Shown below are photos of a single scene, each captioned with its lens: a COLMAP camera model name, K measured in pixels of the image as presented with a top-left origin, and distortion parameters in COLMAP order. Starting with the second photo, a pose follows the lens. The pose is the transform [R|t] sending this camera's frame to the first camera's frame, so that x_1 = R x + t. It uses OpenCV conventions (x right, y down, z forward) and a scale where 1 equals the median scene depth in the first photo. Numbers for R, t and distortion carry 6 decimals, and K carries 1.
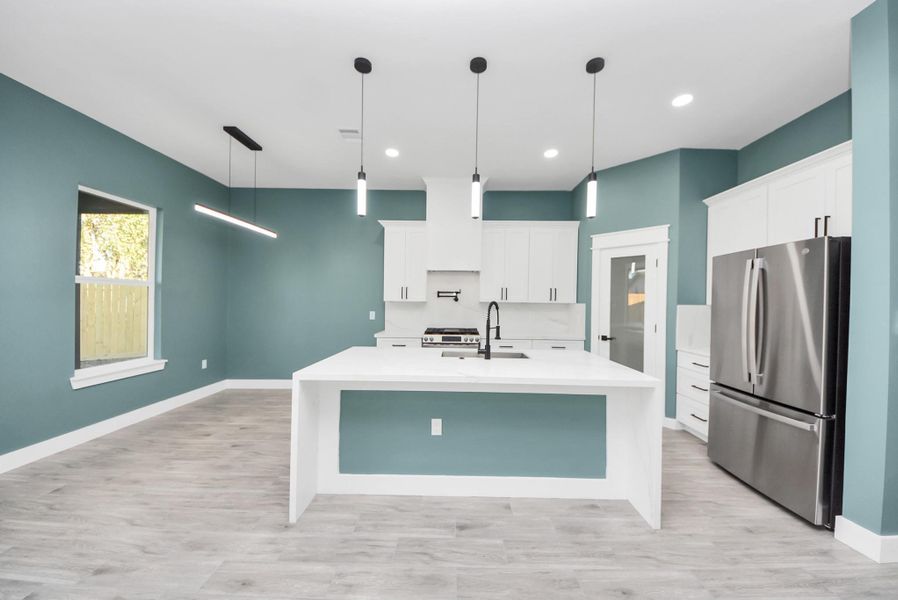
lens RADIAL K [[321.1, 0, 453.6], [0, 321.1, 300.8], [0, 0, 1]] dist [-0.000755, -0.007928]
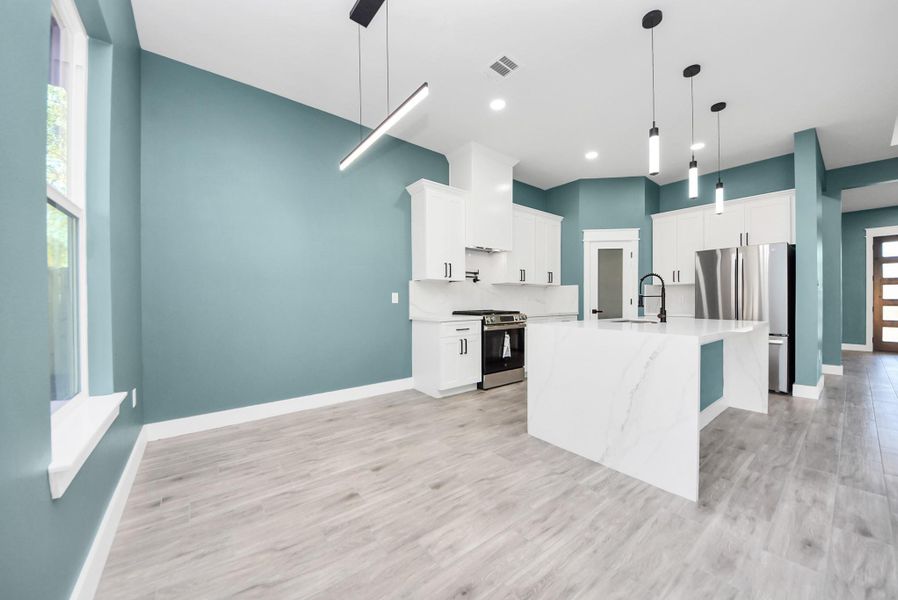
lens RADIAL K [[322.3, 0, 444.2], [0, 322.3, 300.3], [0, 0, 1]] dist [-0.014242, -0.000027]
pose [[0.787823, -0.015105, 0.615717, -0.917985], [0.006896, 0.999853, 0.015706, 0.055258], [-0.615864, -0.008127, 0.787811, 0.412639]]
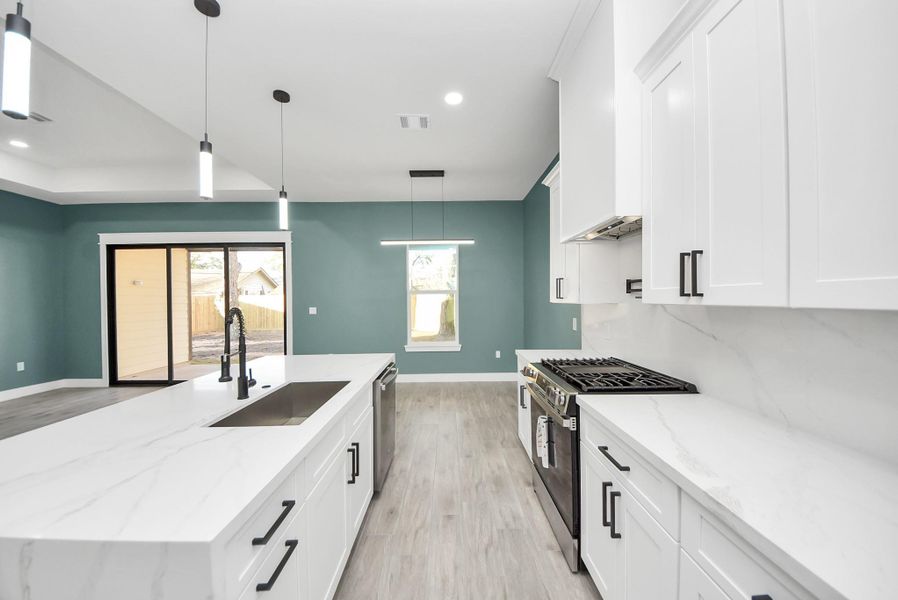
lens RADIAL K [[315.2, 0, 444.7], [0, 315.2, 305.3], [0, 0, 1]] dist [0.058048, -0.027797]
pose [[0.004800, 0.004825, -0.999977, 0.558356], [0.015522, 0.999868, 0.004899, -0.001381], [0.999868, -0.015545, 0.004725, 1.026111]]
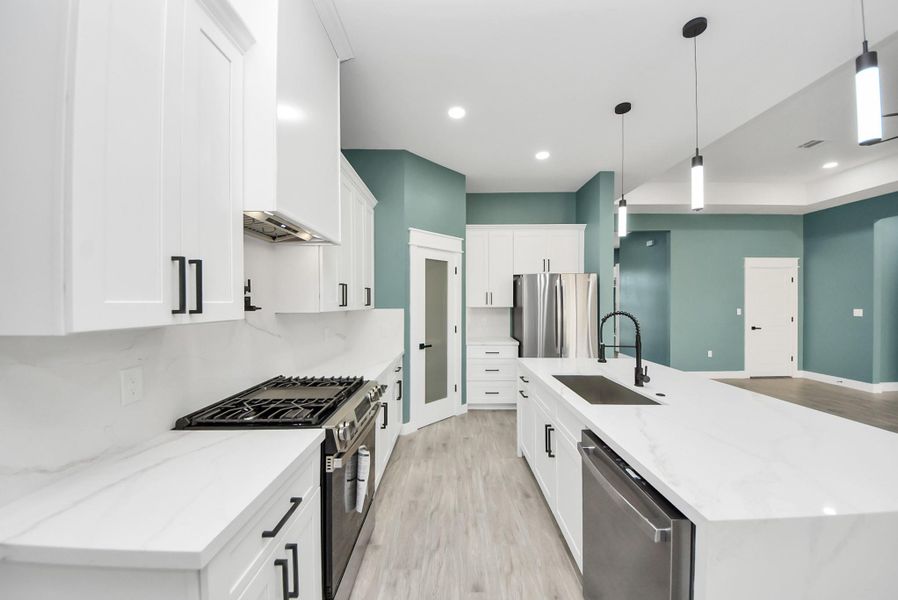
lens RADIAL K [[321.6, 0, 452.5], [0, 321.6, 301.7], [0, 0, 1]] dist [0.026082, -0.016849]
pose [[-0.019343, -0.012763, 0.999731, -0.497438], [-0.002057, 0.999917, 0.012725, -0.024378], [-0.999811, -0.001810, -0.019368, 1.076139]]
